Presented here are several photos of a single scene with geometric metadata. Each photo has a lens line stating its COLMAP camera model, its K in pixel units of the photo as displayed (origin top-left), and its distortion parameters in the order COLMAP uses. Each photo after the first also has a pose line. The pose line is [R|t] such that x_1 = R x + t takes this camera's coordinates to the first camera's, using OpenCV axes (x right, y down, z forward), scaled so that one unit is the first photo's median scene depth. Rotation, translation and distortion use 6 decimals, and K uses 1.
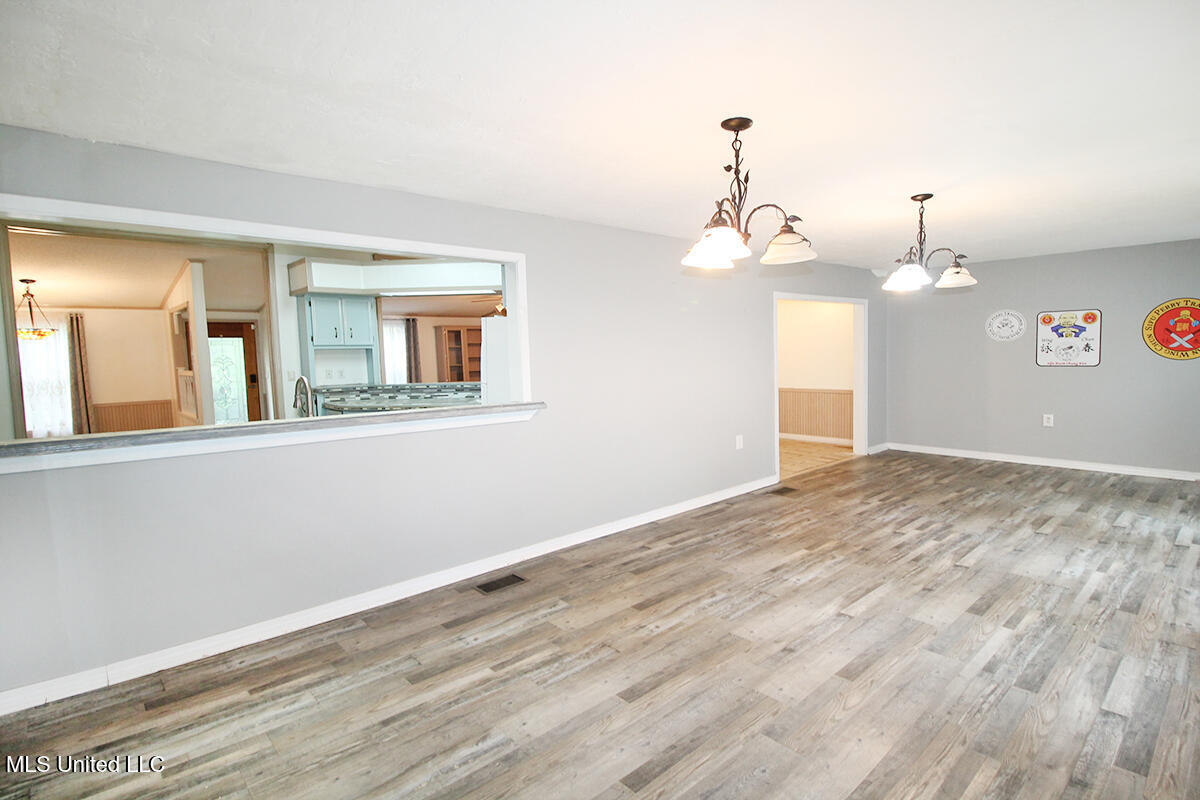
lens RADIAL K [[588.8, 0, 634.7], [0, 588.8, 401.1], [0, 0, 1]] dist [0.000868, -0.007710]
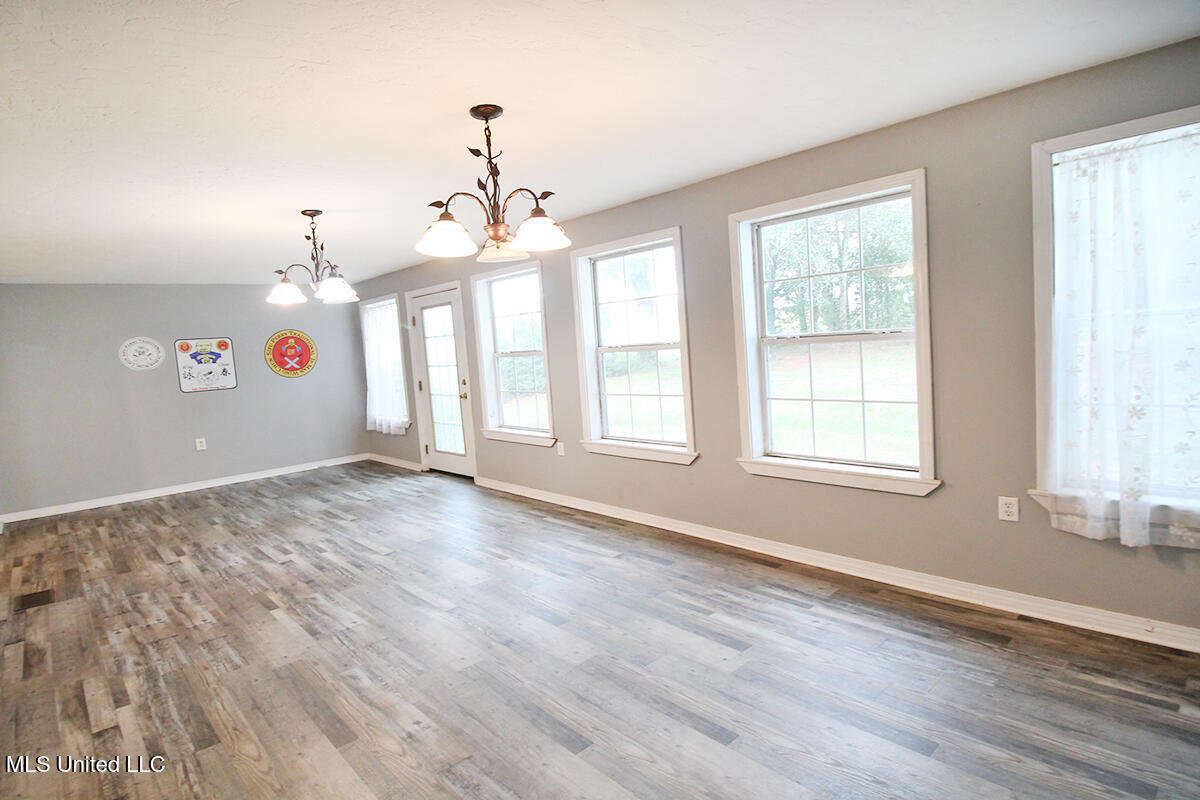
lens RADIAL K [[608.3, 0, 528.4], [0, 608.3, 396.5], [0, 0, 1]] dist [-0.004604, -0.001225]
pose [[0.105555, -0.067503, 0.992120, -0.474700], [0.152641, 0.986969, 0.050913, -0.027287], [-0.982629, 0.146064, 0.114483, 0.501557]]
